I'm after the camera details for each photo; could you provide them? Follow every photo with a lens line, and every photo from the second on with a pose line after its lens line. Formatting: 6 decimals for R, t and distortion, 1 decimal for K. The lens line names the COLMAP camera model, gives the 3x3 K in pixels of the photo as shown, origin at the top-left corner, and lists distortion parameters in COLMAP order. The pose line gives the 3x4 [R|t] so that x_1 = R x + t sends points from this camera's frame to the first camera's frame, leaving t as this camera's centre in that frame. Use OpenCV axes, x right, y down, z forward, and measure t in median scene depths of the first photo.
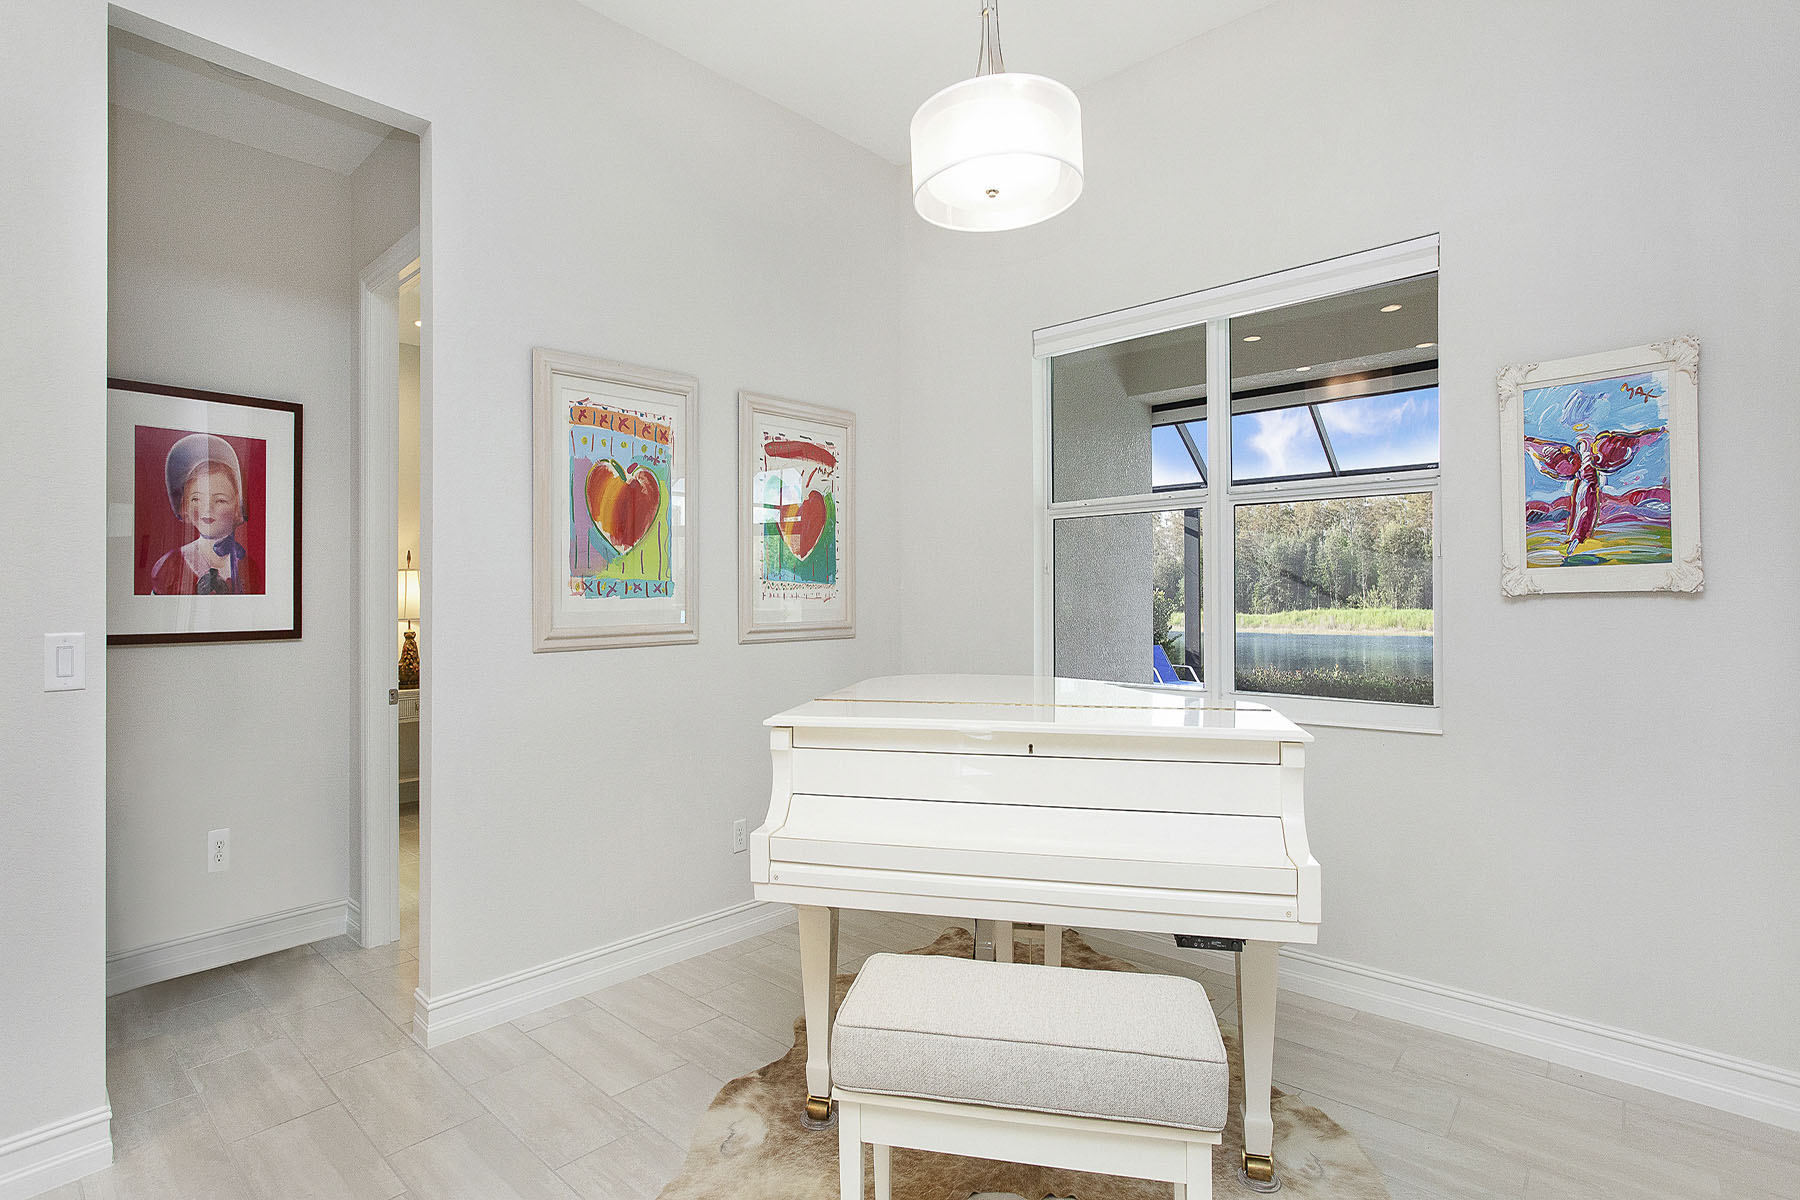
lens RADIAL K [[825.9, 0, 902.0], [0, 825.9, 608.2], [0, 0, 1]] dist [-0.014378, -0.000853]
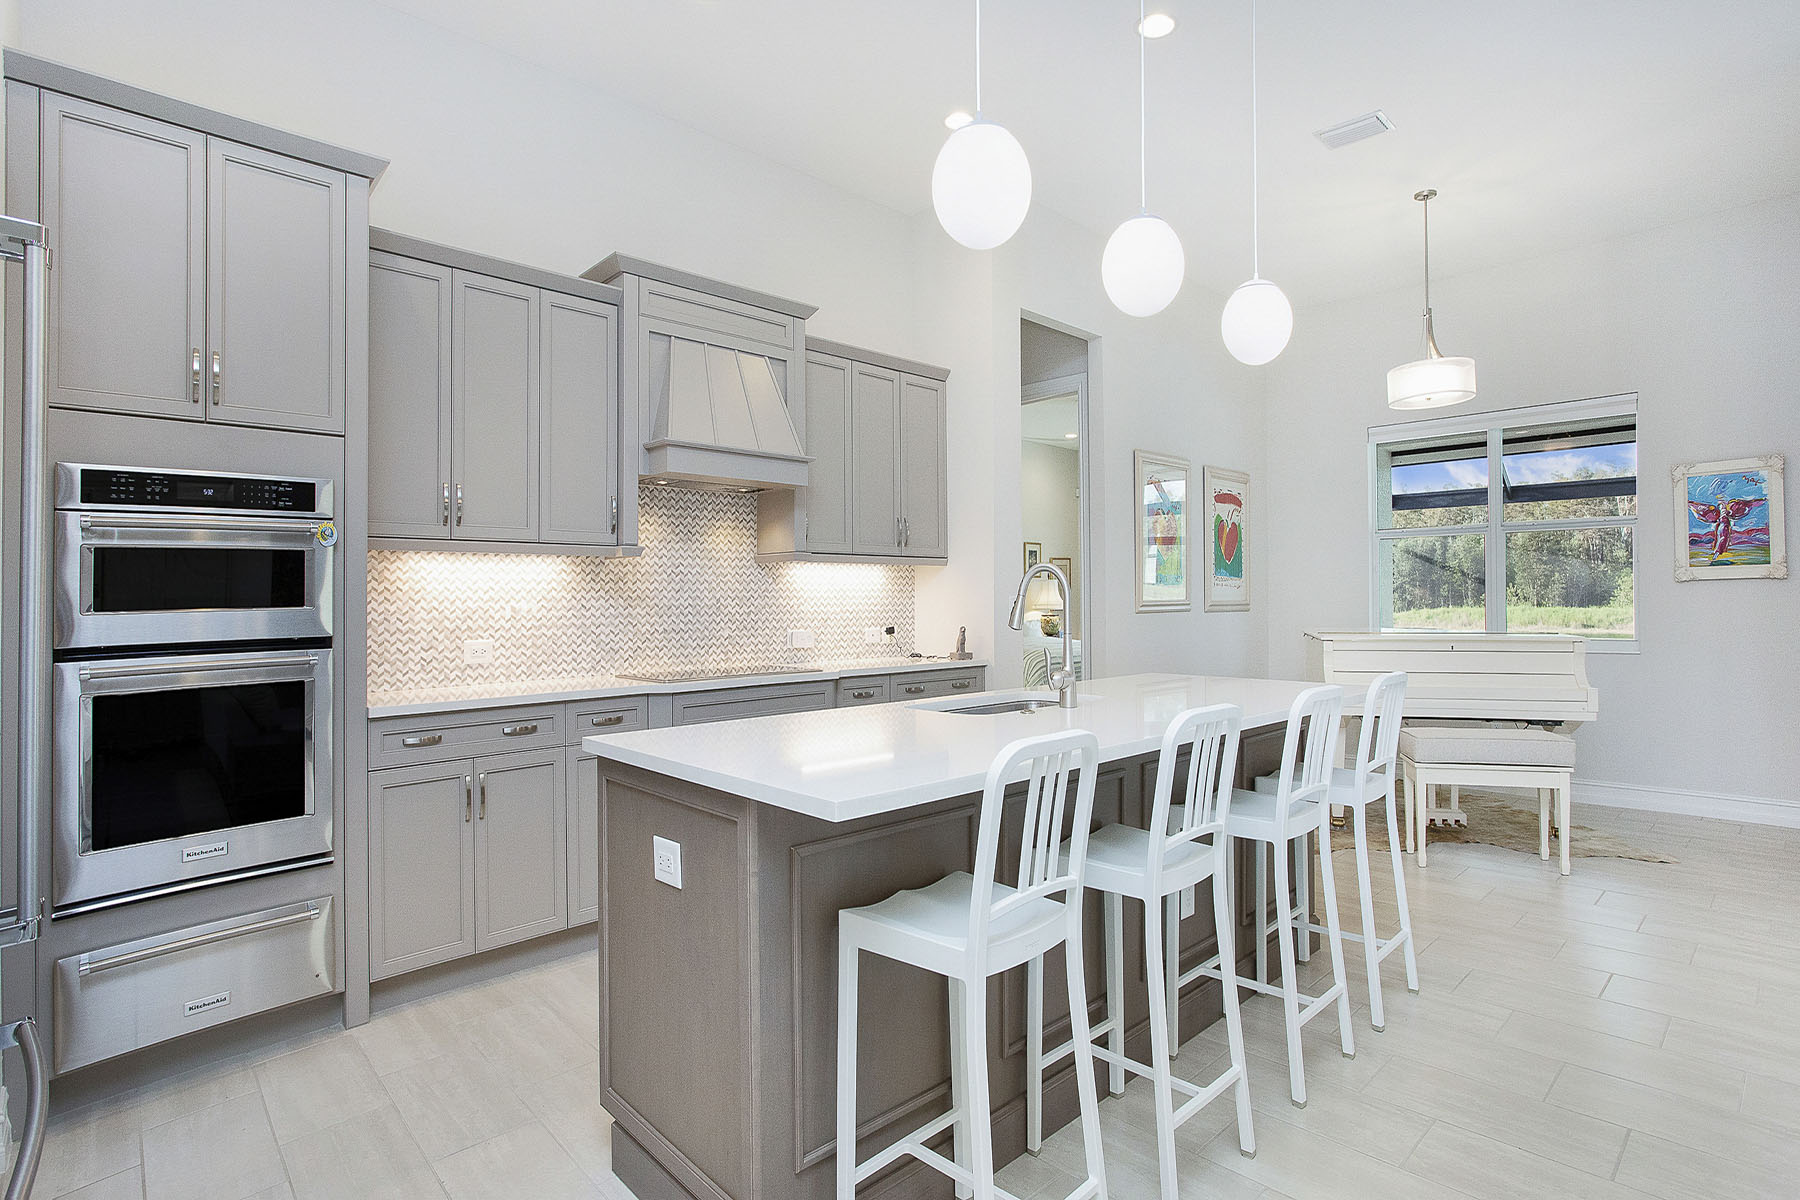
lens RADIAL K [[824.9, 0, 866.2], [0, 824.9, 597.1], [0, 0, 1]] dist [-0.017379, 0.004039]
pose [[0.991018, 0.002681, -0.133698, -0.978443], [-0.004311, 0.999920, -0.011902, 0.057603], [0.133655, 0.012372, 0.990951, -1.254856]]
